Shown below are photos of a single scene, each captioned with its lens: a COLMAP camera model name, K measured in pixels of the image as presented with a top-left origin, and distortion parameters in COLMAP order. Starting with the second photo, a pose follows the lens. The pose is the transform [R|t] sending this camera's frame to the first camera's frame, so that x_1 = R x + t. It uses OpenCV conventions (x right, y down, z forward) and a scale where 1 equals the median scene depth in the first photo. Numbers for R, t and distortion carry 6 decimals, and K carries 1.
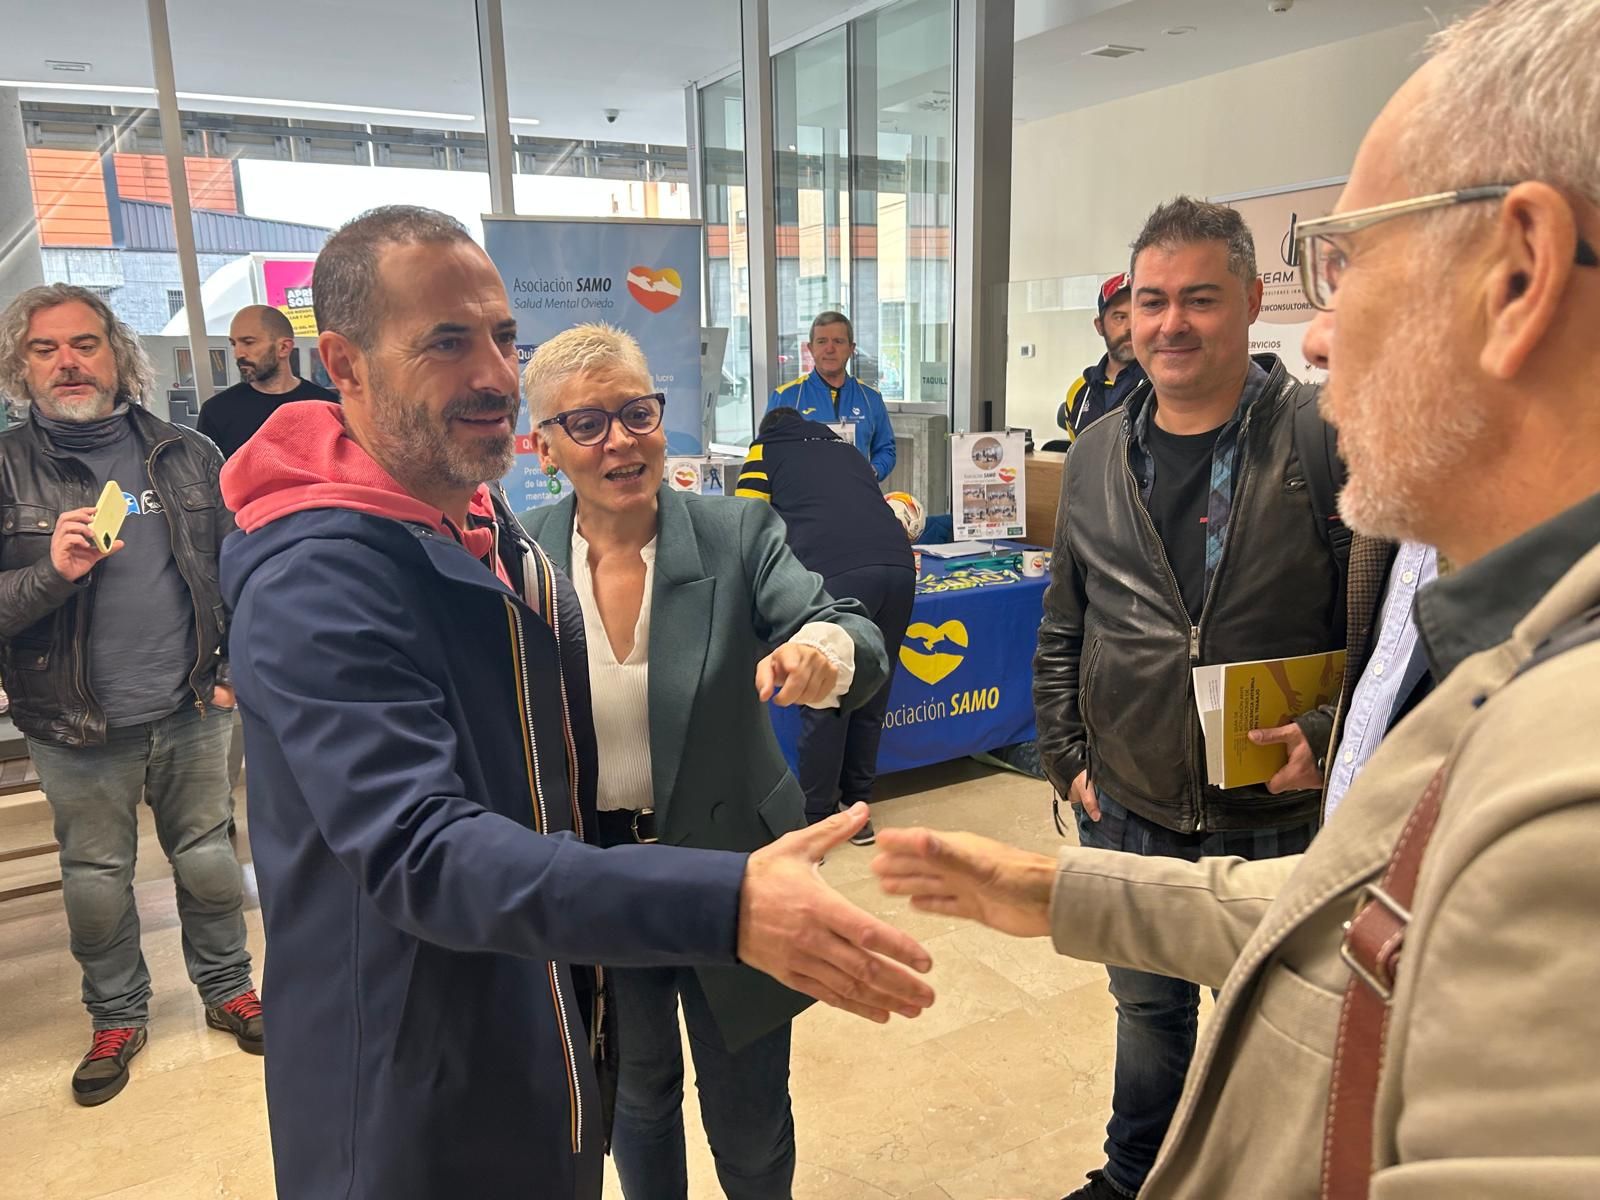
lens RADIAL K [[1238.0, 0, 814.4], [0, 1238.0, 646.3], [0, 0, 1]] dist [0.081439, -0.084937]
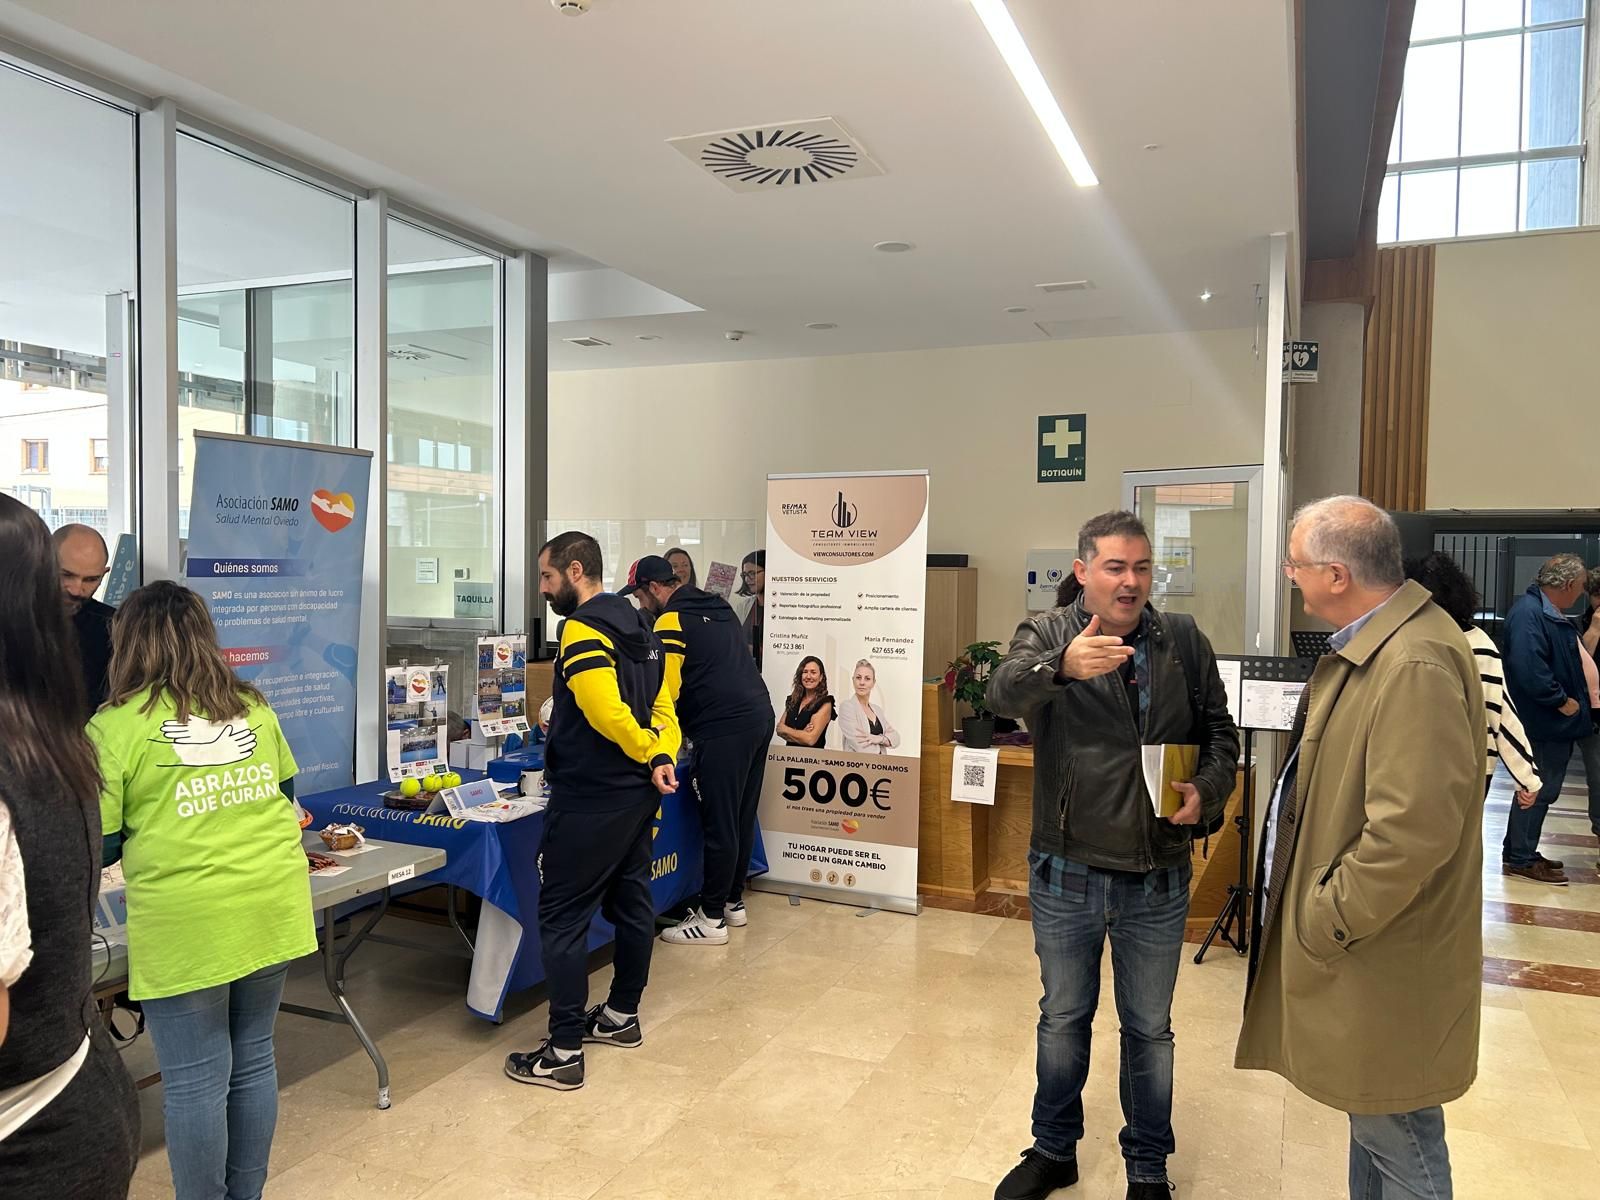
lens RADIAL K [[1217.1, 0, 805.3], [0, 1217.1, 608.3], [0, 0, 1]] dist [0.051131, -0.004402]
pose [[0.790524, 0.011430, 0.612324, -0.470354], [0.113502, 0.979771, -0.164823, 0.010504], [-0.601821, 0.199797, 0.773235, -0.025462]]
